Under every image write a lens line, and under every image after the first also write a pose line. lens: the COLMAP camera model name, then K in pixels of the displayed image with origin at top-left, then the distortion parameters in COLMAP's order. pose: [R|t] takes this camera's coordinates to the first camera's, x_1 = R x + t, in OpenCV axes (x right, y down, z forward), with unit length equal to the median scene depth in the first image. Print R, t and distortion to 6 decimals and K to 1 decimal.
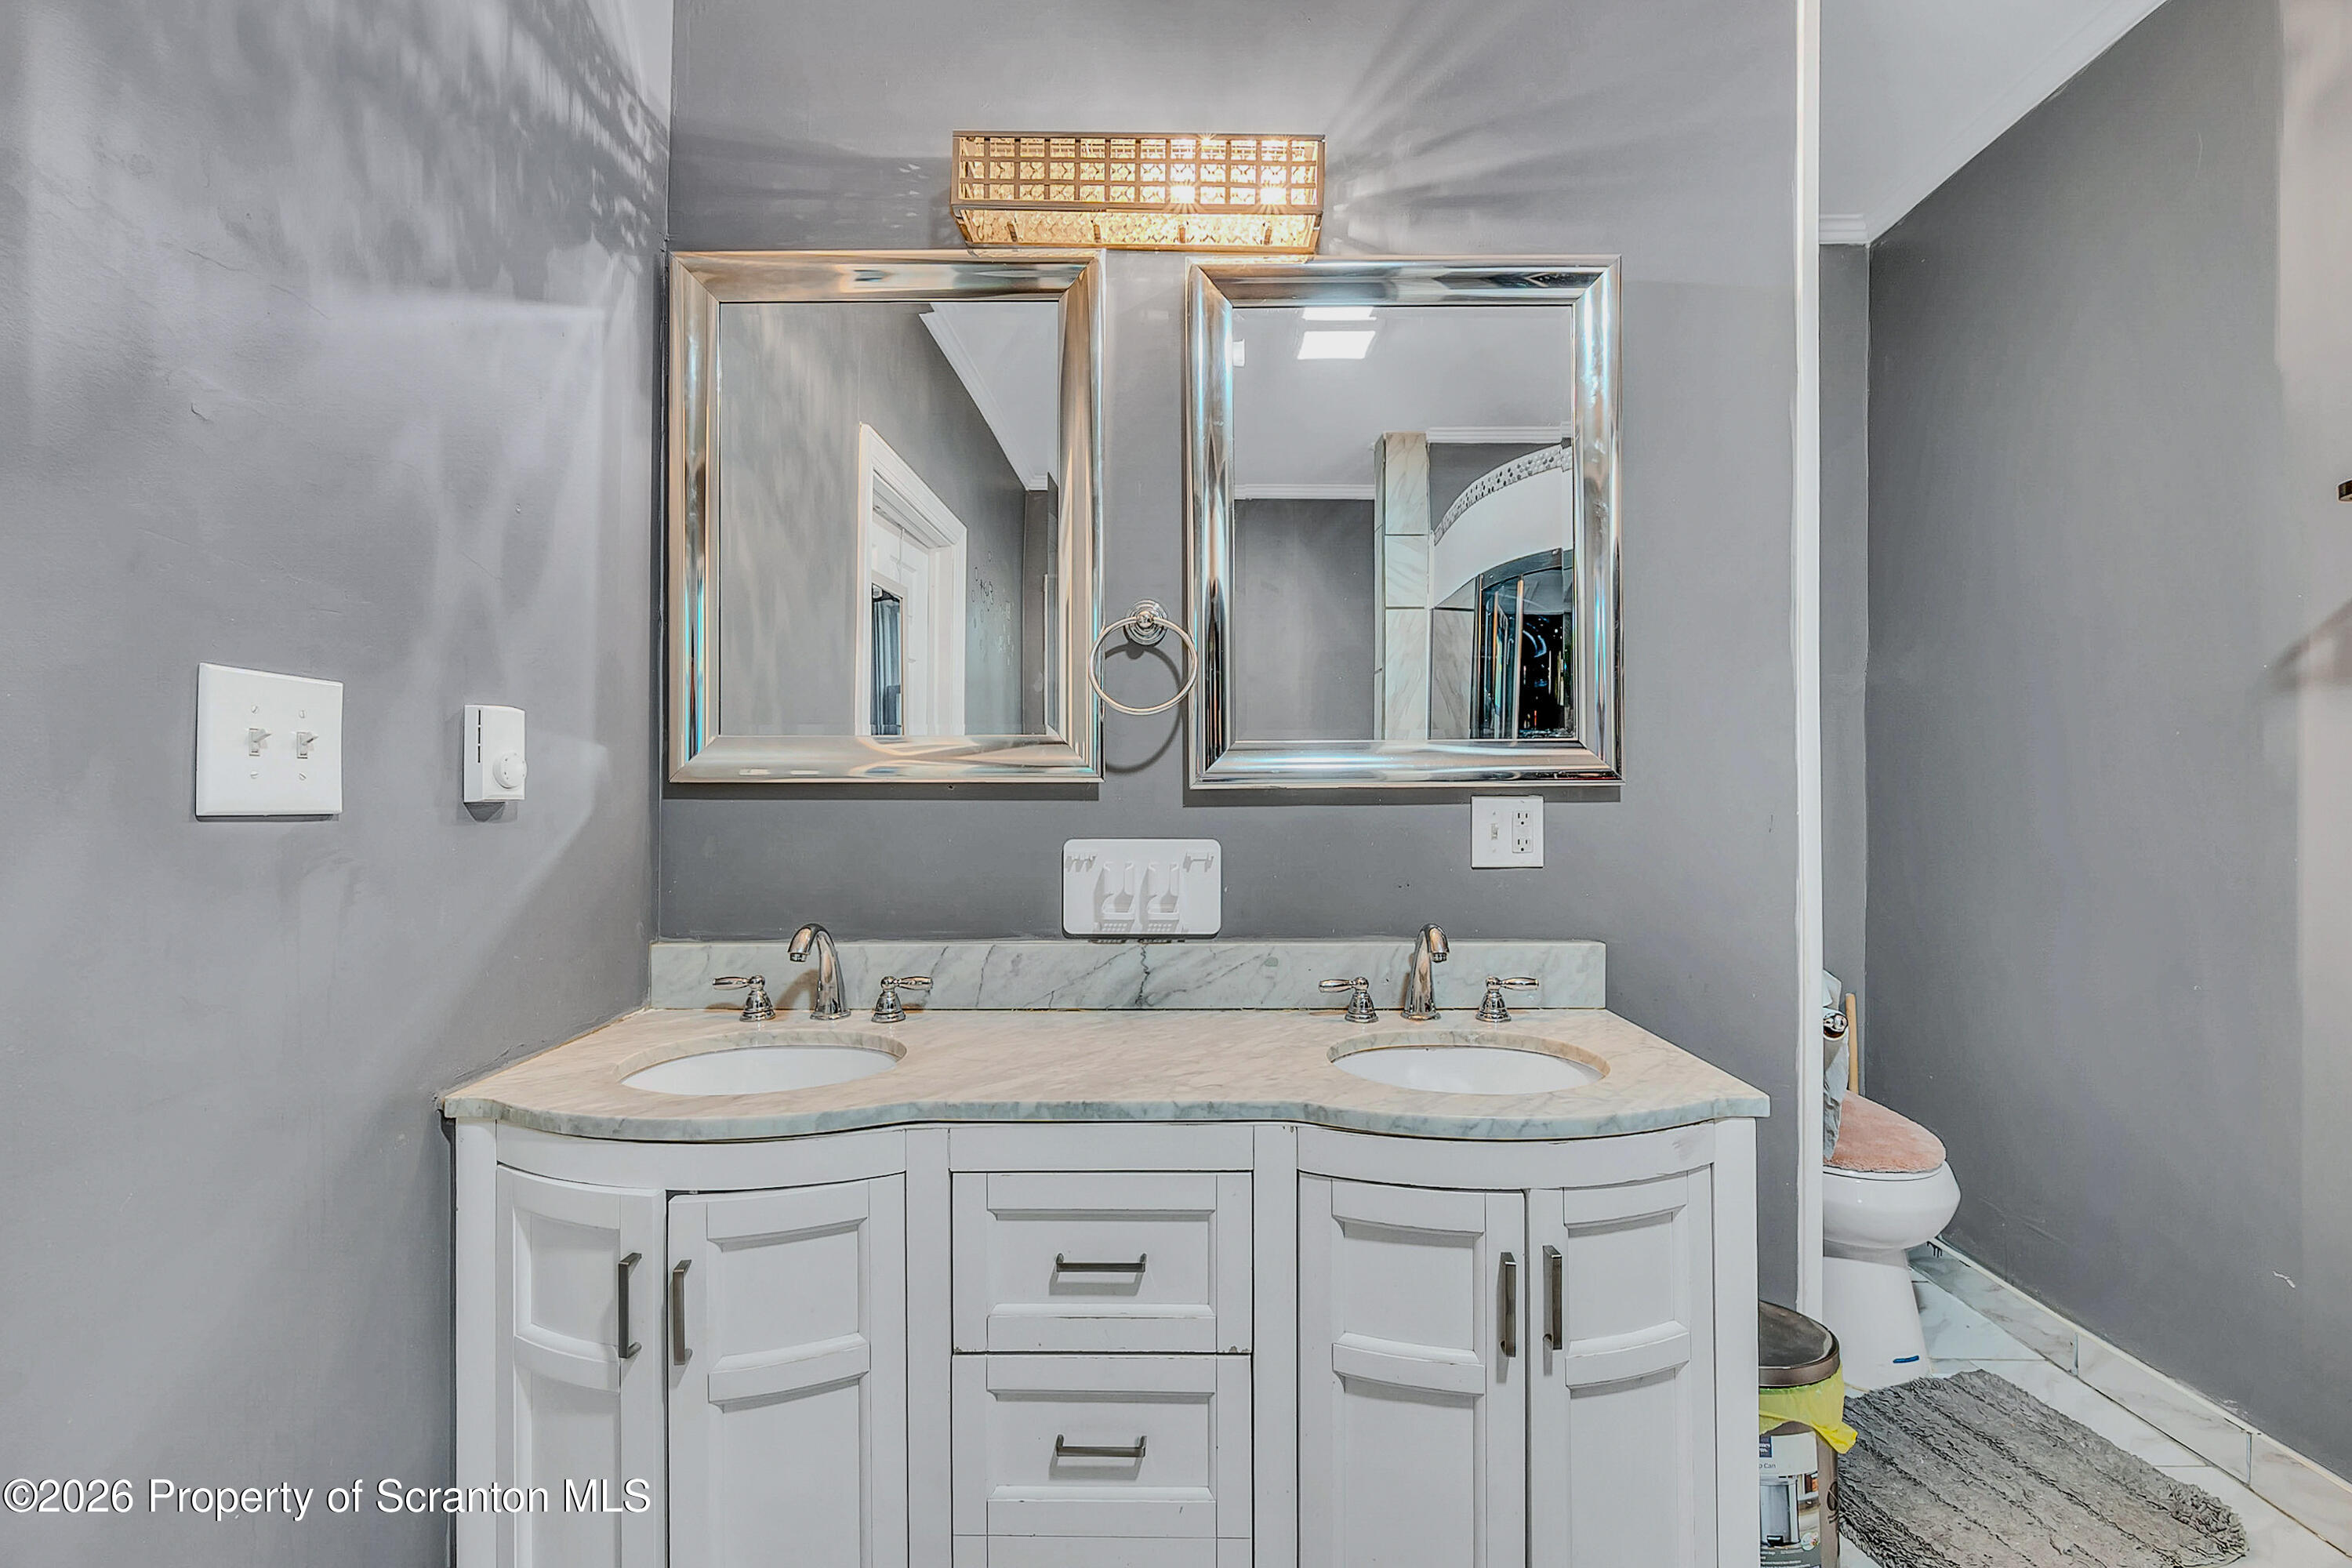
lens RADIAL K [[929.4, 0, 1176.0], [0, 929.4, 784.0], [0, 0, 1]] dist [0.001651, 0.000171]
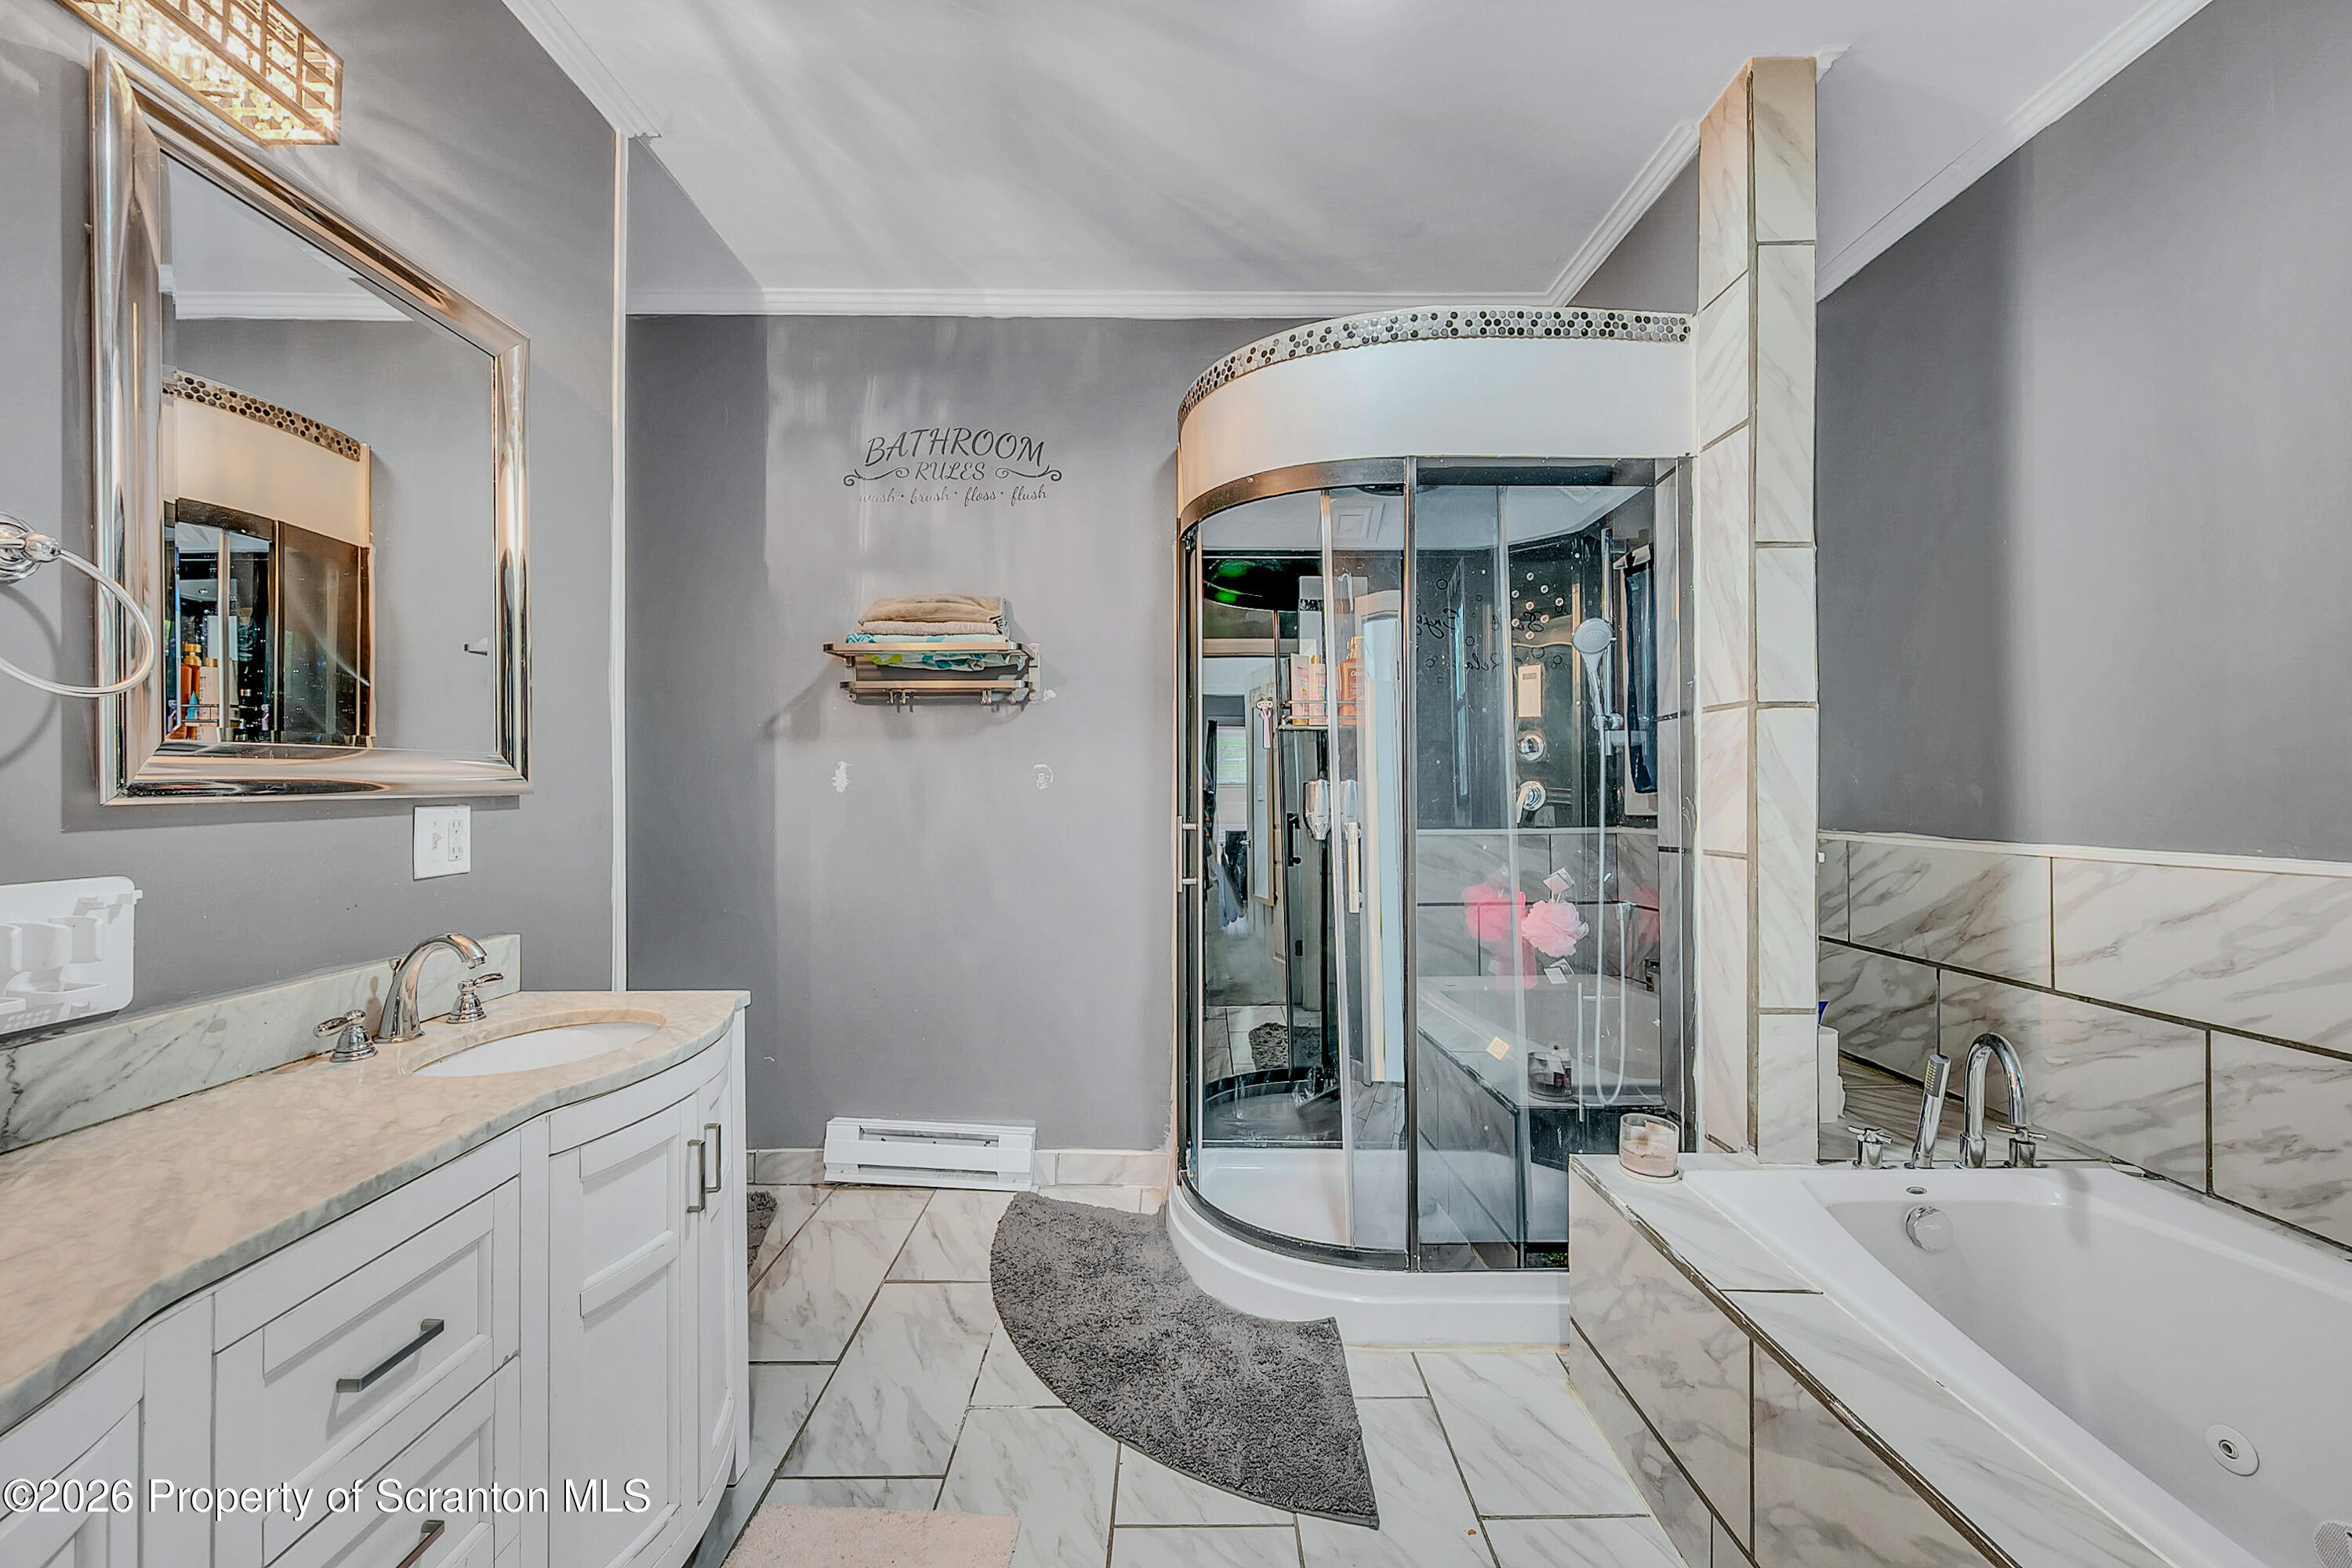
lens RADIAL K [[983.0, 0, 1176.0], [0, 983.0, 784.0], [0, 0, 1]] dist [-0.000250, -0.000032]
pose [[-0.012088, 0.001407, 0.999926, -0.748622], [-0.001105, 0.999998, -0.001421, -0.010922], [-0.999926, -0.001122, -0.012086, 0.211225]]
